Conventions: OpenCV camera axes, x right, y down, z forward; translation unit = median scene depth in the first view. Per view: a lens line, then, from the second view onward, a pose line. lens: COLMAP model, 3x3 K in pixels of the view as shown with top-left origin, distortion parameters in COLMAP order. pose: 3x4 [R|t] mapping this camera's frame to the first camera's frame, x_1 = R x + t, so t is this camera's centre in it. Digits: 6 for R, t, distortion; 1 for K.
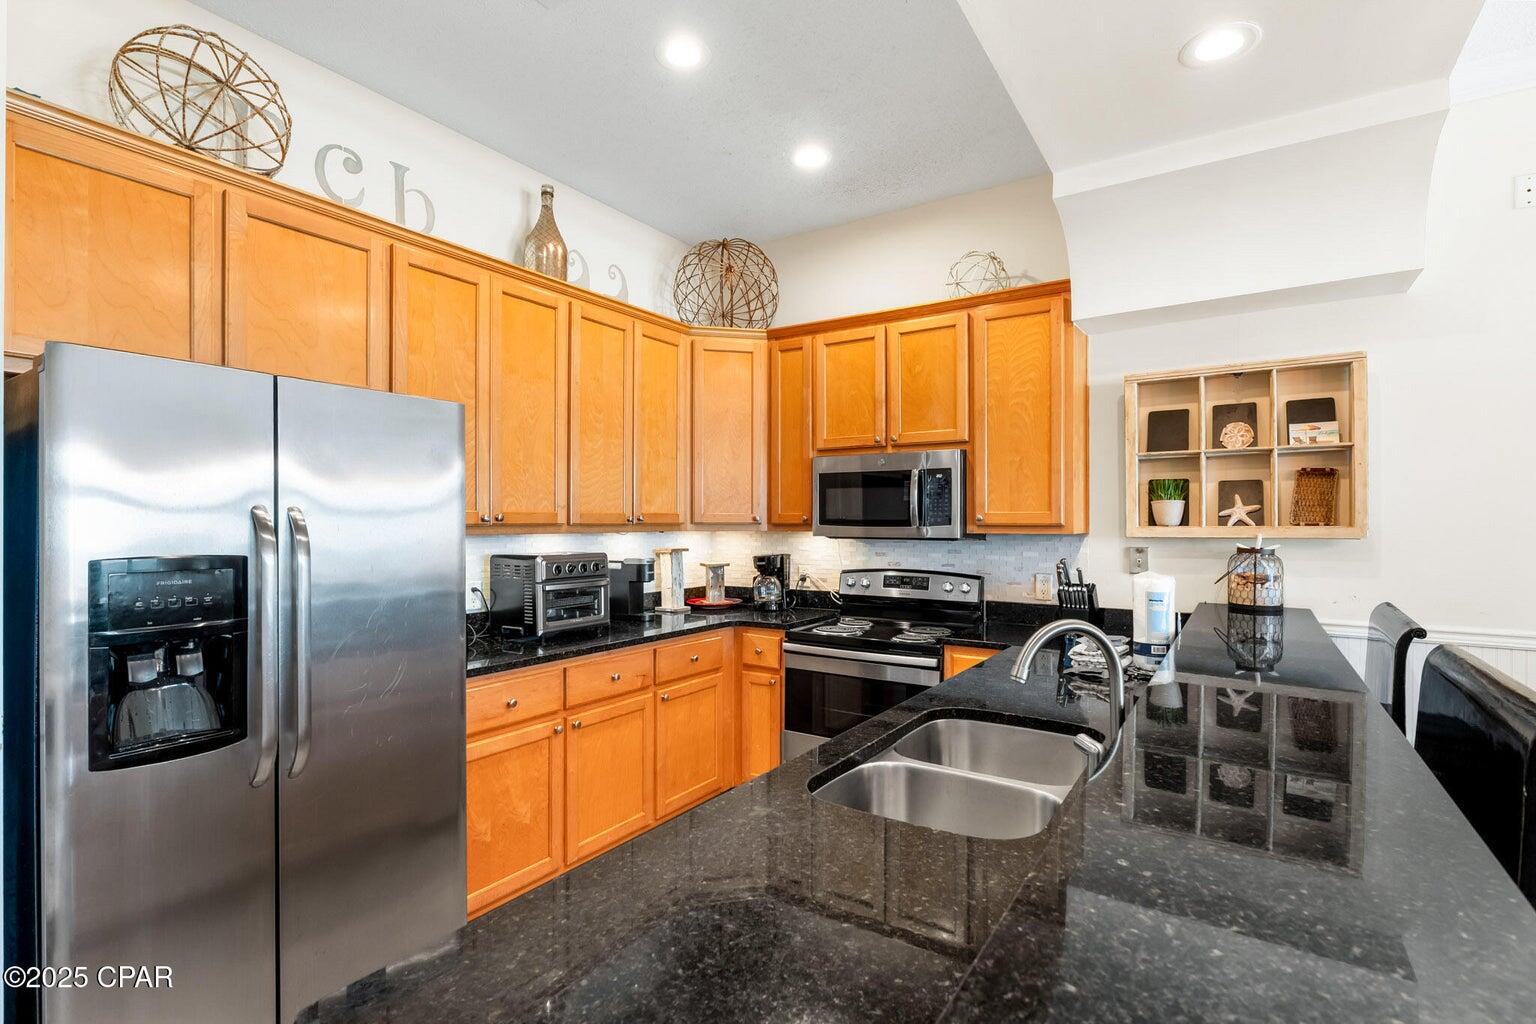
lens RADIAL K [[736.4, 0, 768.0], [0, 736.4, 512.0], [0, 0, 1]] dist [-0.001306, -0.000217]
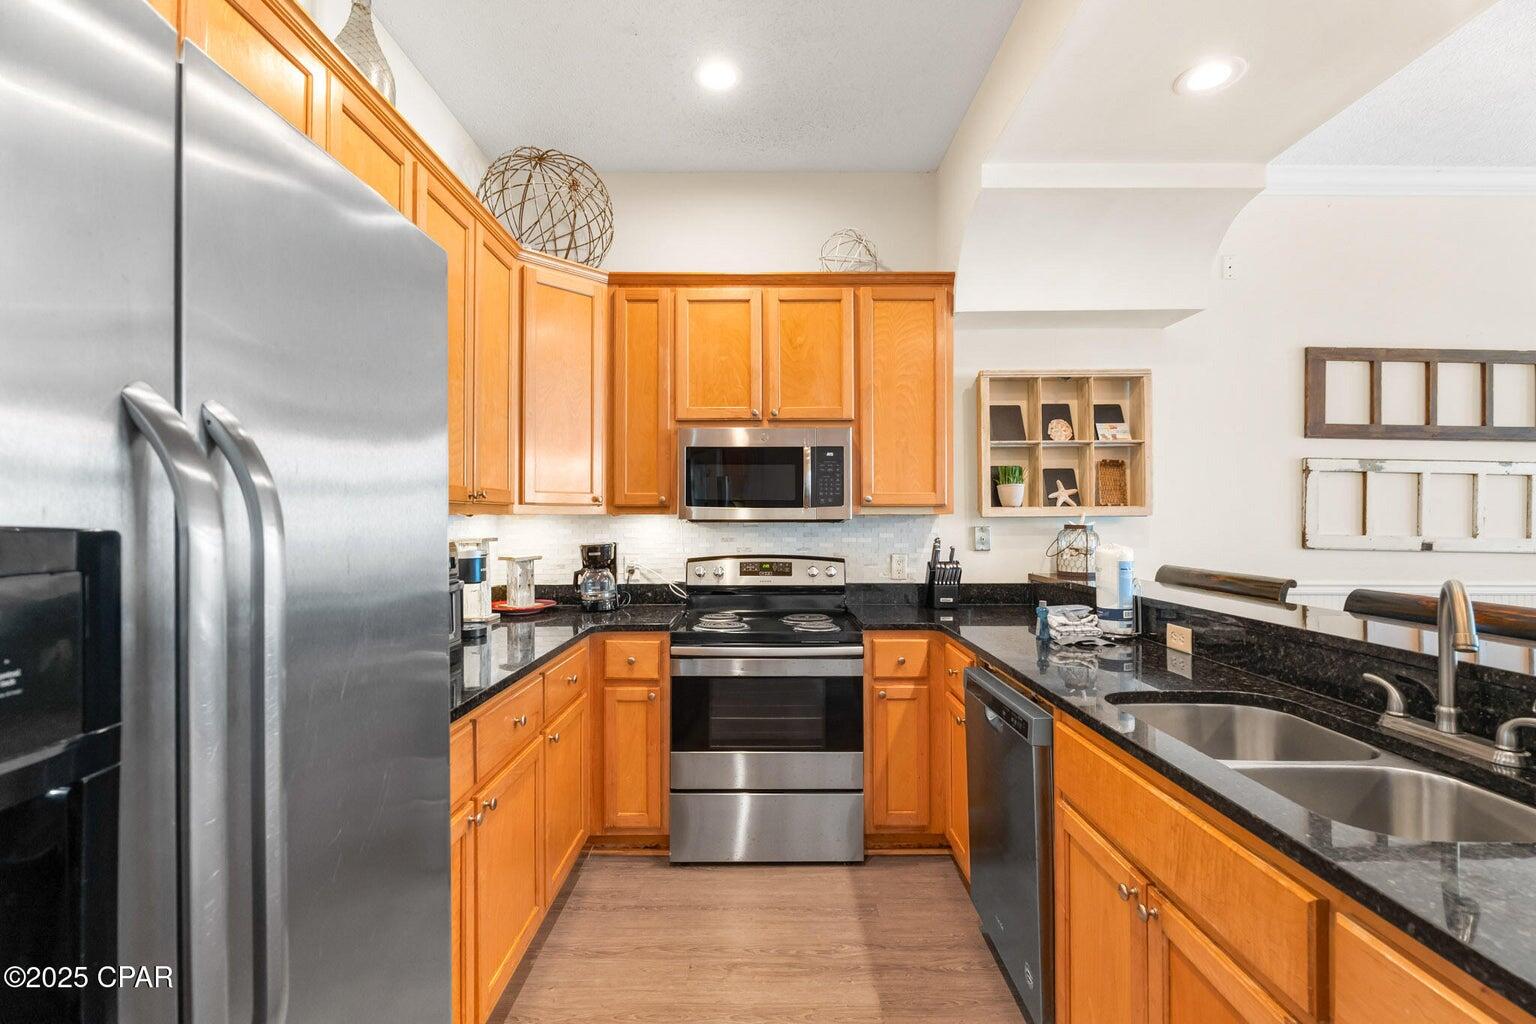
lens RADIAL K [[685.1, 0, 768.3], [0, 685.1, 507.6], [0, 0, 1]] dist [-0.003182, -0.000900]
pose [[0.835797, 0.006443, 0.549001, -0.324696], [-0.003973, 0.999976, -0.005687, 0.025694], [-0.549024, 0.002572, 0.835802, 0.304495]]
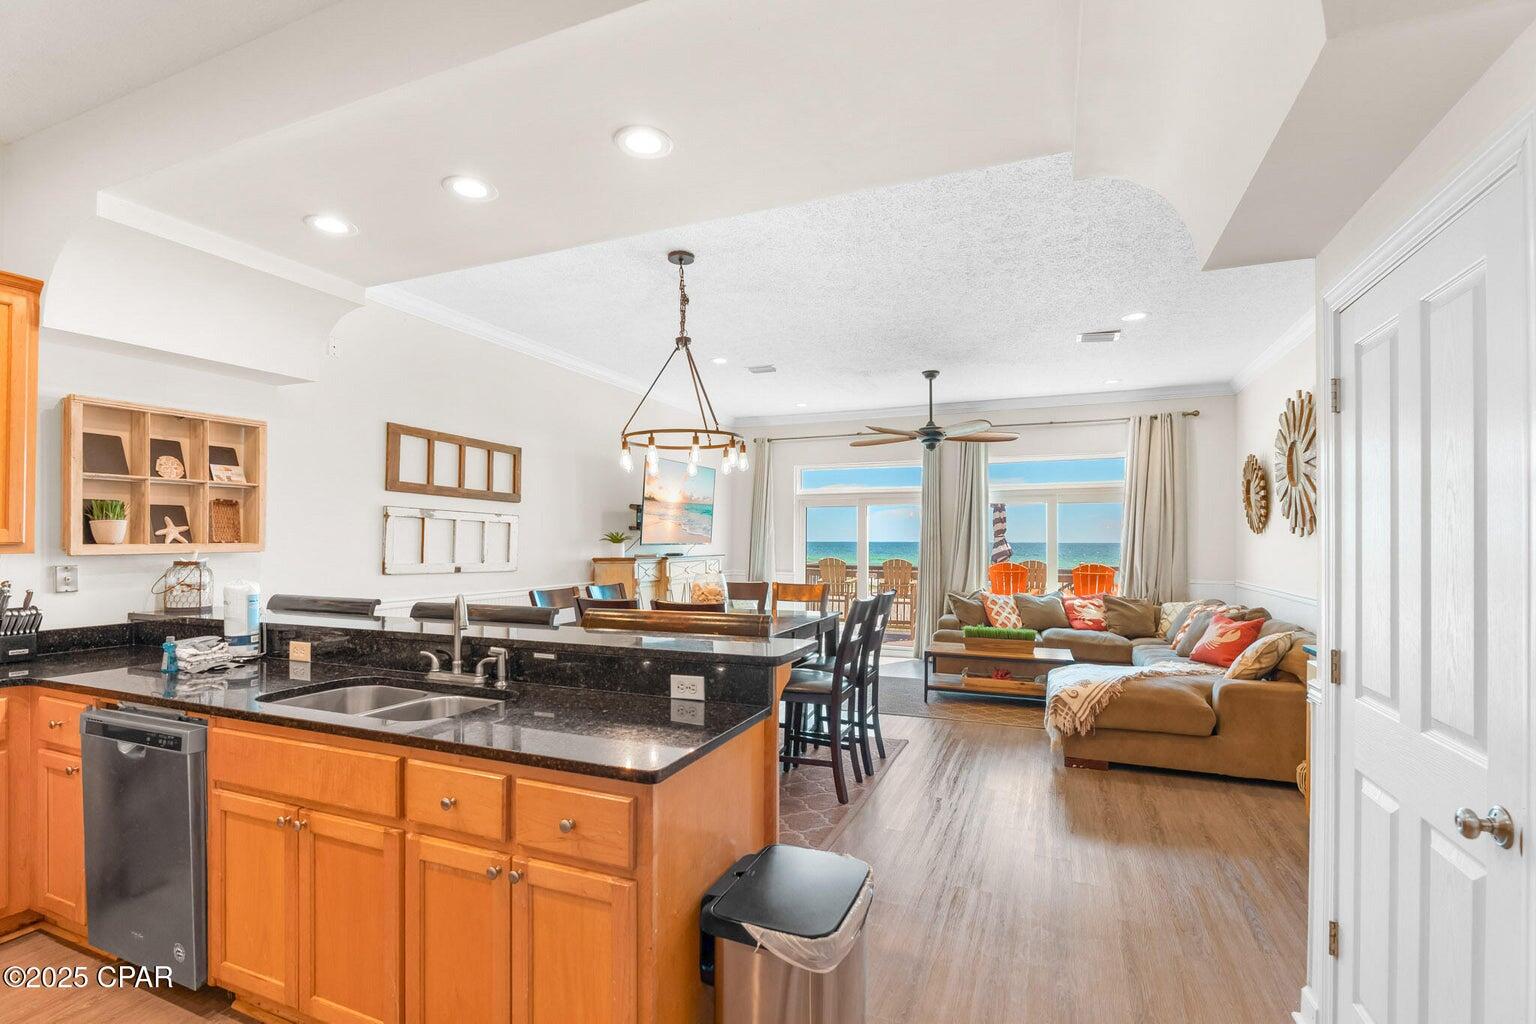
lens RADIAL K [[698.8, 0, 767.6], [0, 698.8, 534.1], [0, 0, 1]] dist [-0.010959, -0.000049]
pose [[-0.186343, 0.006631, 0.982462, -0.582003], [-0.012198, 0.999885, -0.009062, 0.001866], [-0.982409, -0.013672, -0.186241, 0.232544]]
